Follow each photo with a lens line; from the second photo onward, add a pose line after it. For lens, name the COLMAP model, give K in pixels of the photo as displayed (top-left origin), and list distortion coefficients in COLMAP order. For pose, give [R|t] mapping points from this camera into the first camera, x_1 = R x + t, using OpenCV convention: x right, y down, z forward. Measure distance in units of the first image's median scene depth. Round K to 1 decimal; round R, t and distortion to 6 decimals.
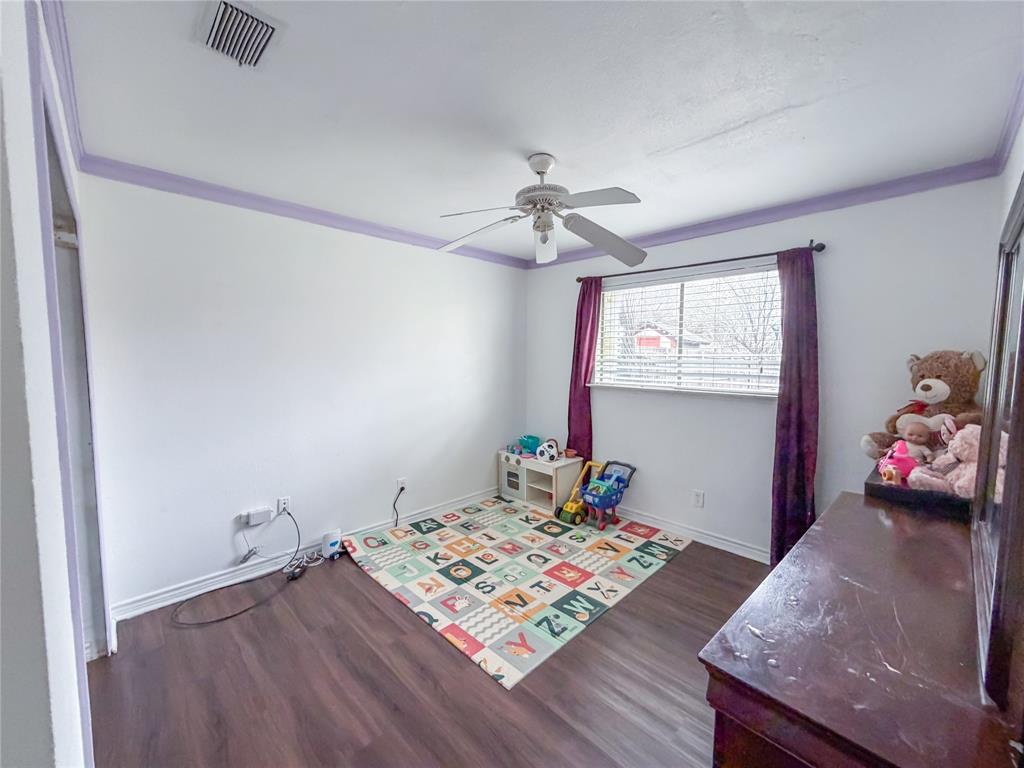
lens RADIAL K [[431.4, 0, 515.1], [0, 431.4, 375.7], [0, 0, 1]] dist [0.001544, -0.000182]
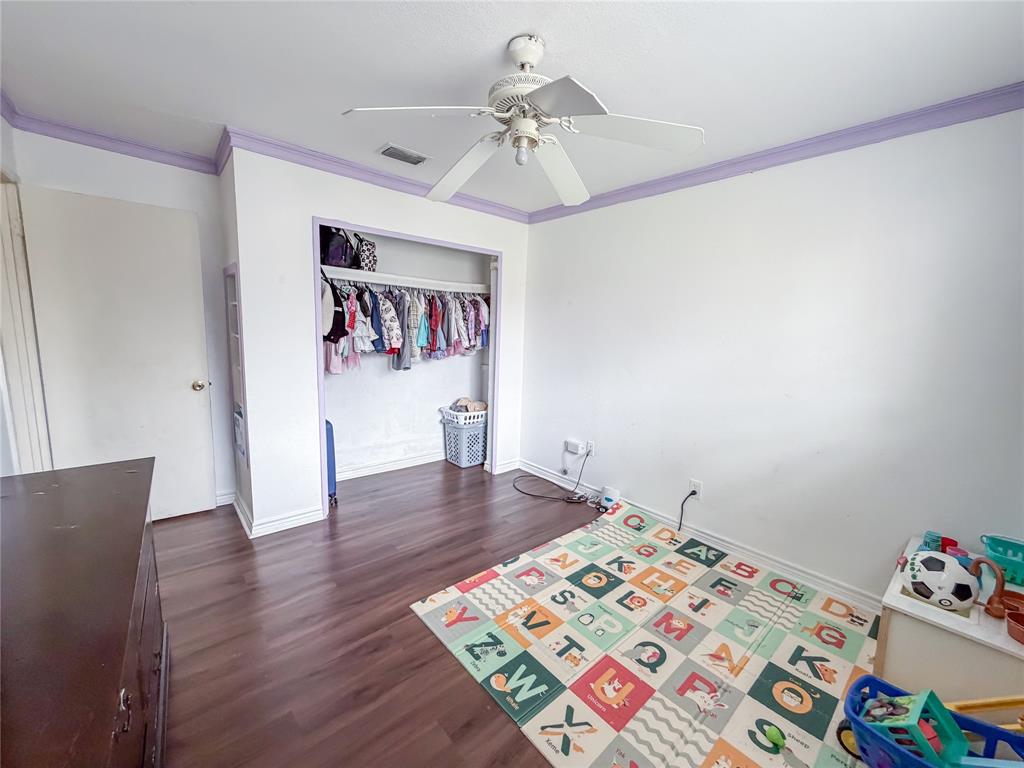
lens RADIAL K [[431.4, 0, 515.1], [0, 431.4, 375.7], [0, 0, 1]] dist [0.001544, -0.000182]
pose [[-0.113797, 0.102837, -0.988167, 0.665013], [-0.080498, 0.990404, 0.112340, -0.026305], [0.990238, 0.092329, -0.104427, 0.862370]]
